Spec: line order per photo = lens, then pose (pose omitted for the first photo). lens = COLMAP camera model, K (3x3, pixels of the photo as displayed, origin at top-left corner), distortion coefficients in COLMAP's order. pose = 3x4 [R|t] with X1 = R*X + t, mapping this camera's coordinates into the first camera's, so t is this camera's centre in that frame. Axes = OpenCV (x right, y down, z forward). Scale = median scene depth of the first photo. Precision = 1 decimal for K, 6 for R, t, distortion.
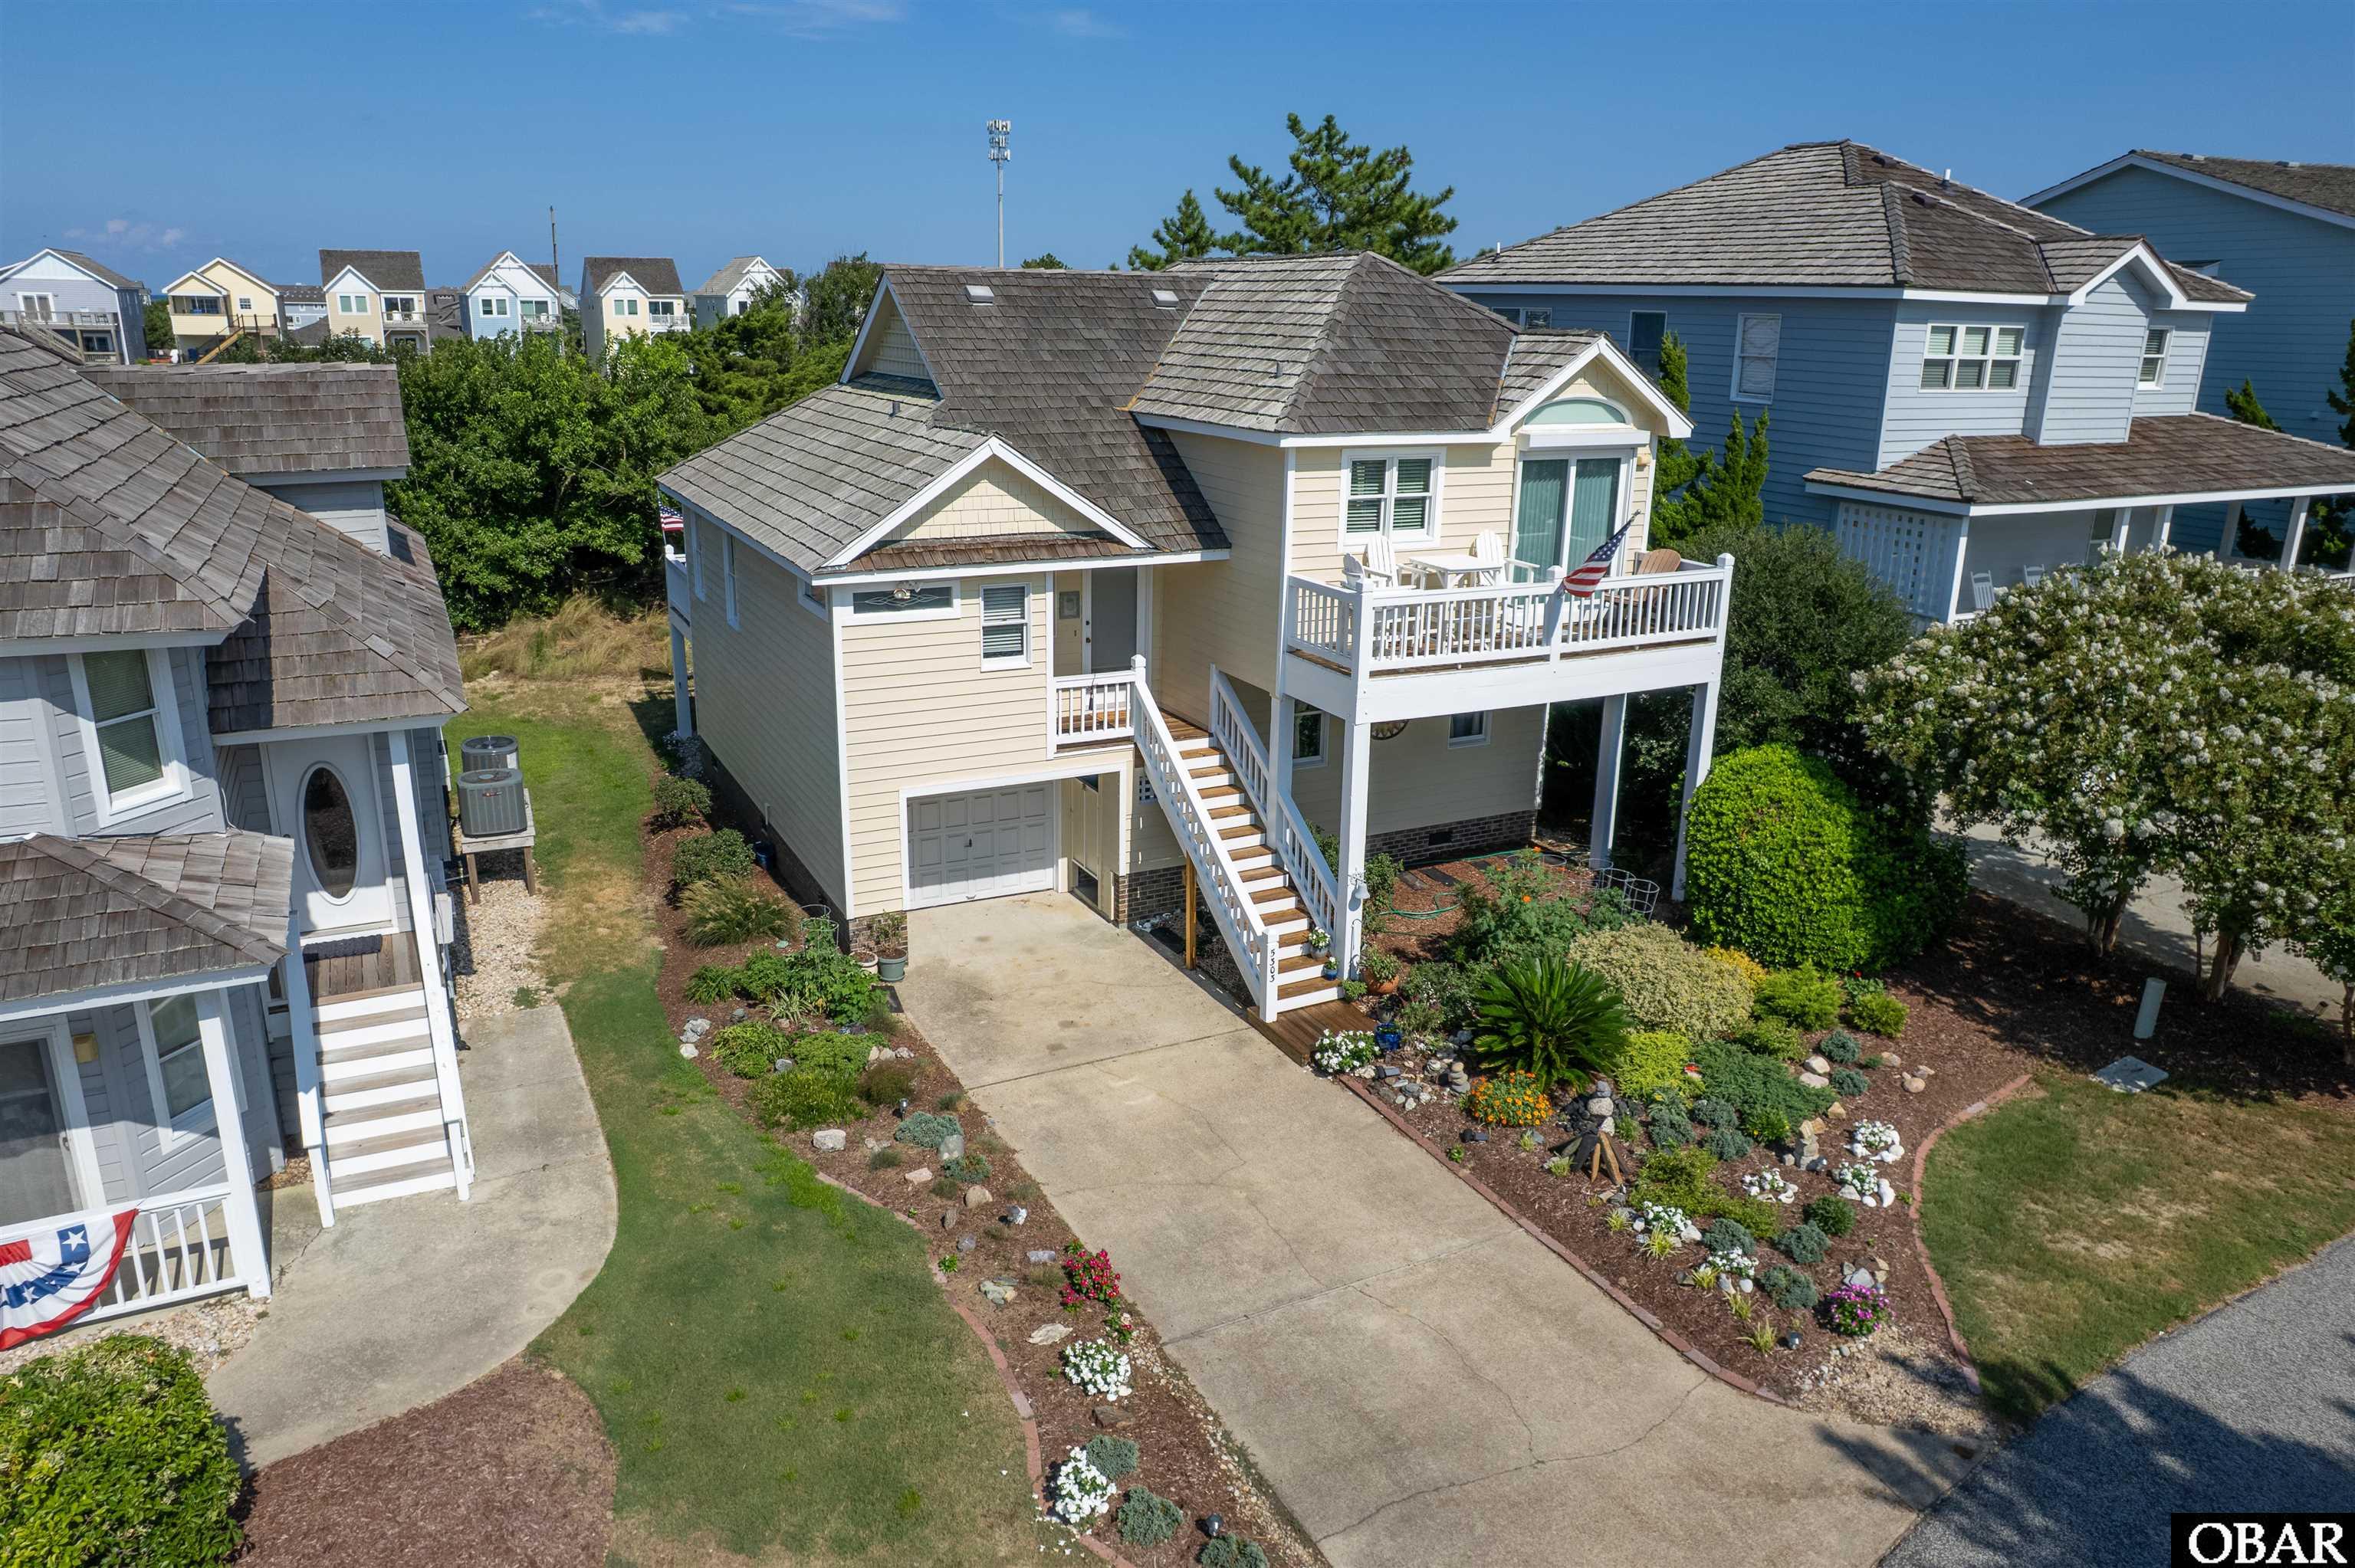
lens RADIAL K [[1553.9, 0, 1177.5], [0, 1553.9, 784.0], [0, 0, 1]] dist [-0.080424, 0.069981]
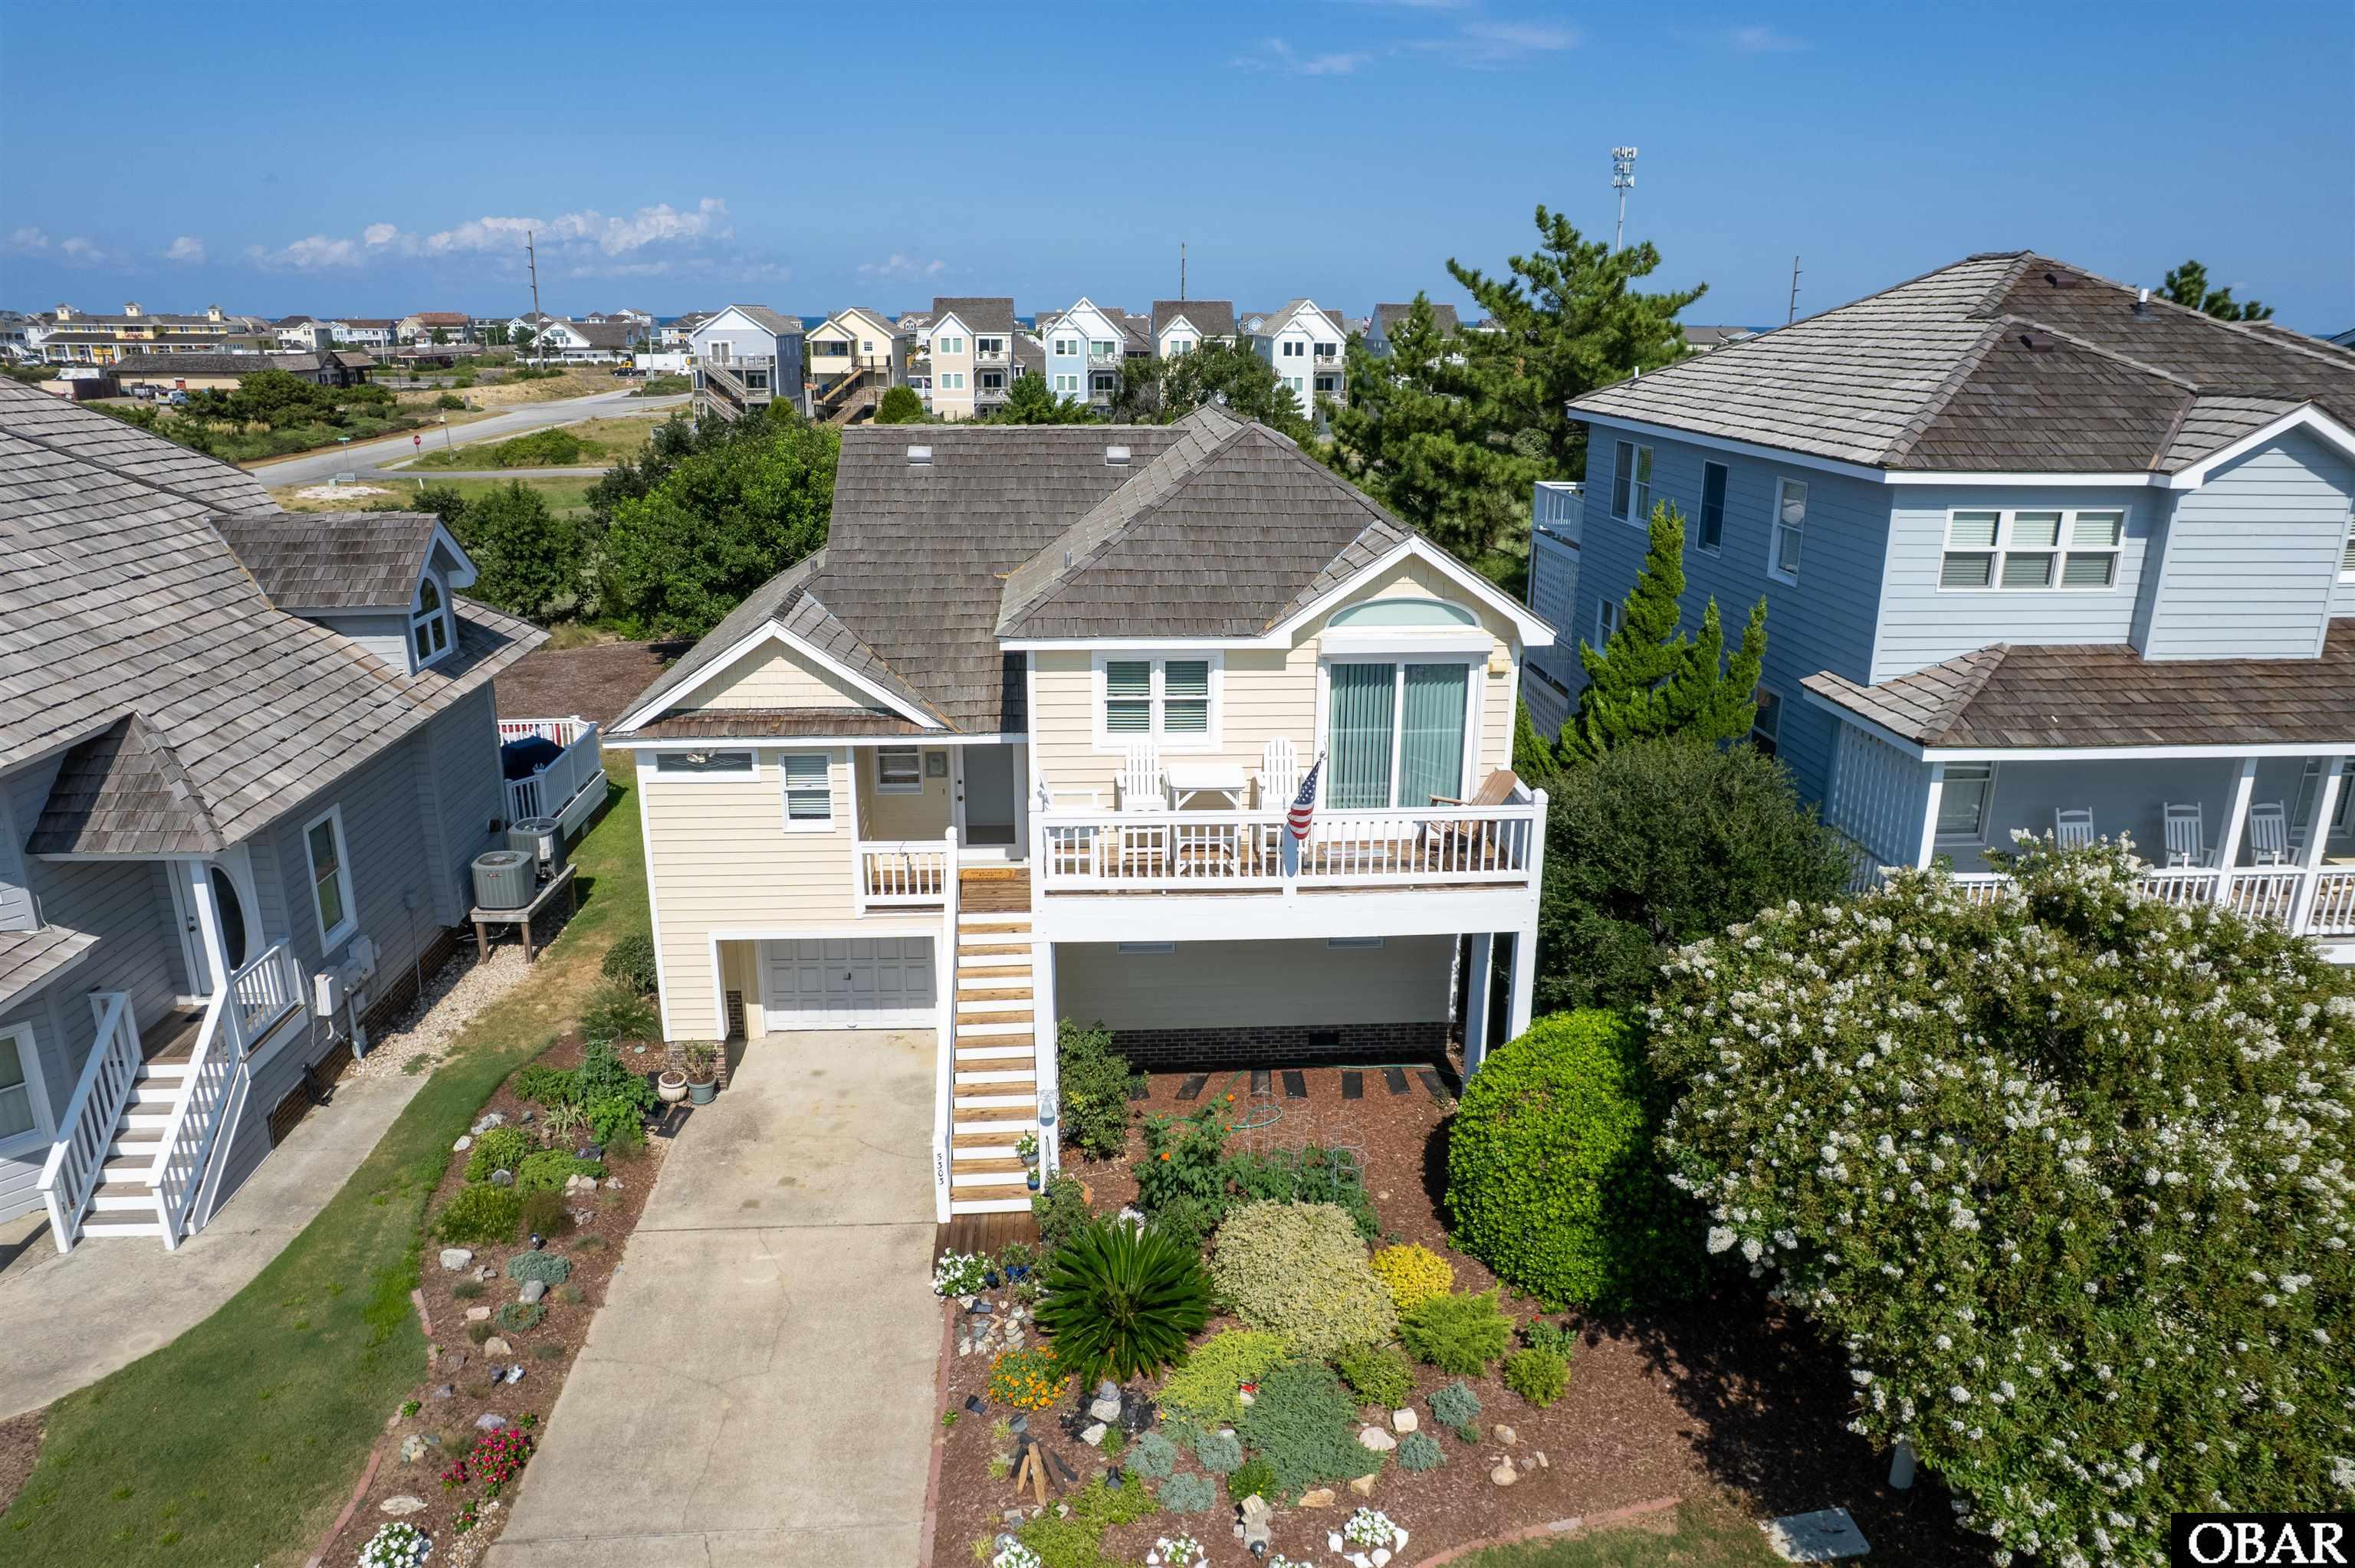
lens RADIAL K [[1508.8, 0, 1178.1], [0, 1508.8, 782.1], [0, 0, 1]] dist [-0.079638, 0.069517]
pose [[0.920472, 0.104173, -0.376668, 0.503472], [-0.105889, 0.994246, 0.016210, -0.151031], [0.376190, 0.024964, 0.926206, 0.147898]]
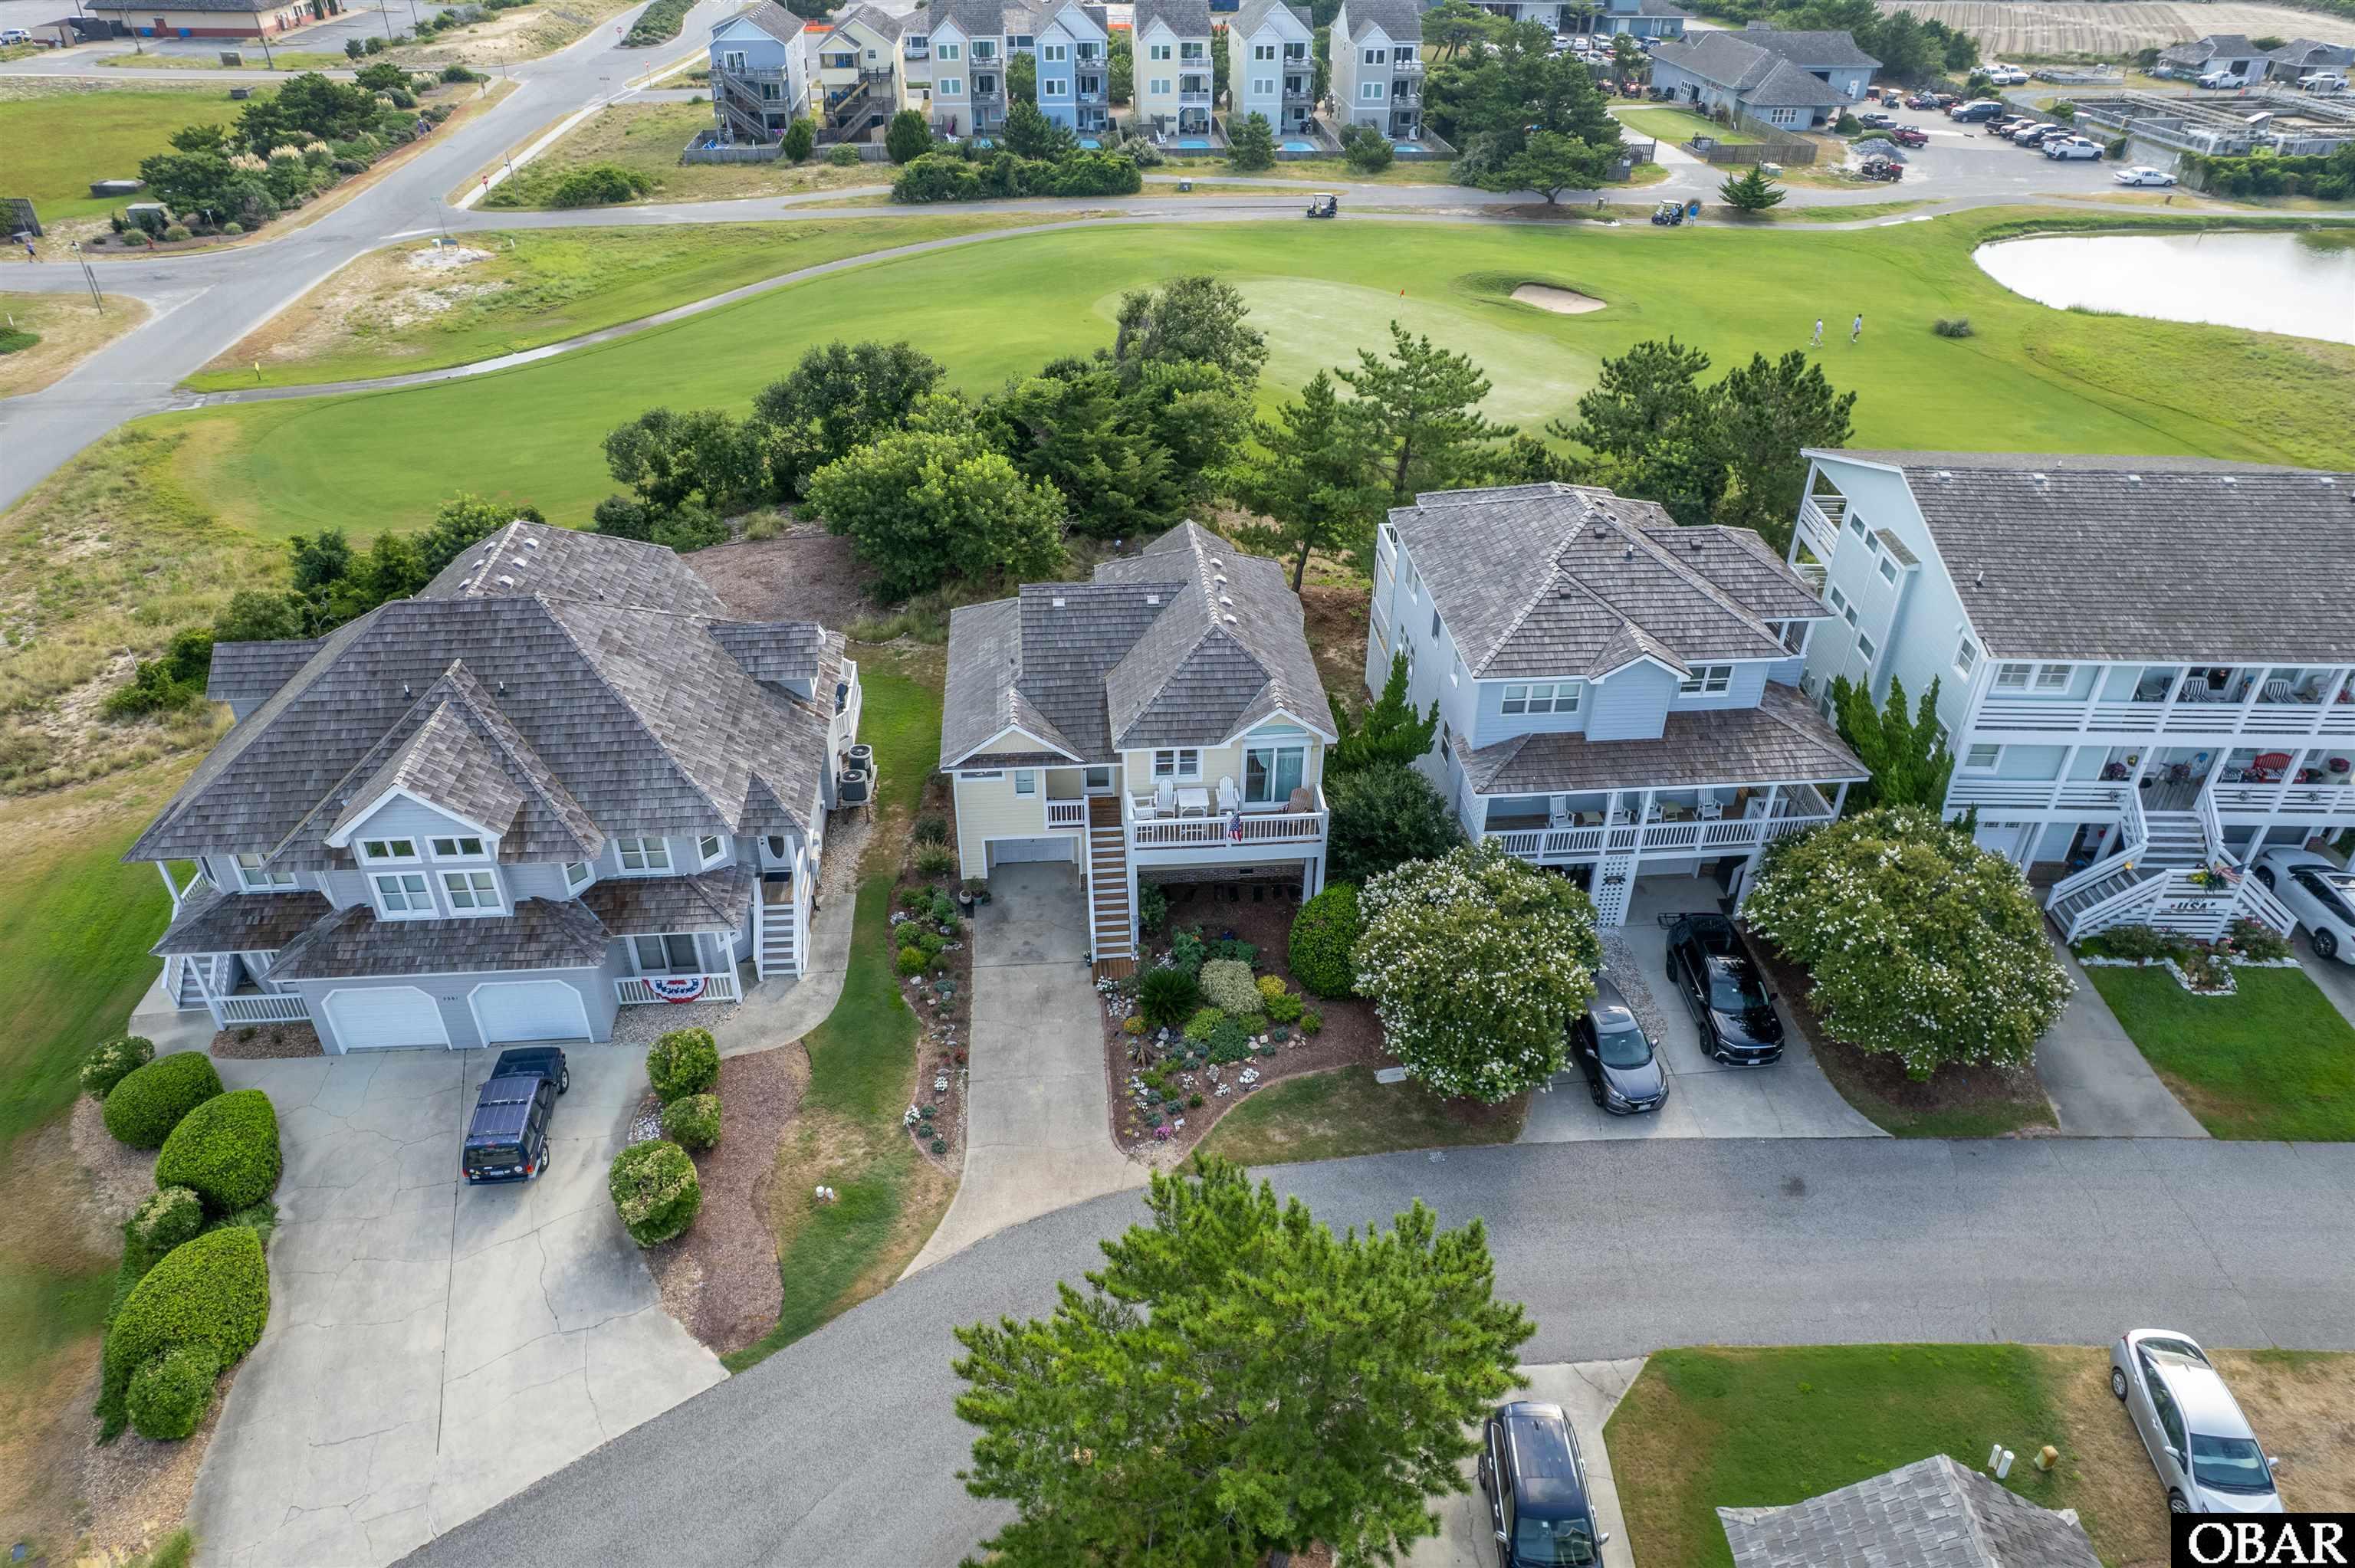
lens RADIAL K [[1508.8, 0, 1178.1], [0, 1508.8, 782.1], [0, 0, 1]] dist [-0.079638, 0.069517]
pose [[0.926586, 0.199988, -0.318503, 0.872233], [-0.103140, 0.949550, 0.296170, -0.833762], [0.361665, -0.241577, 0.900466, -1.059886]]
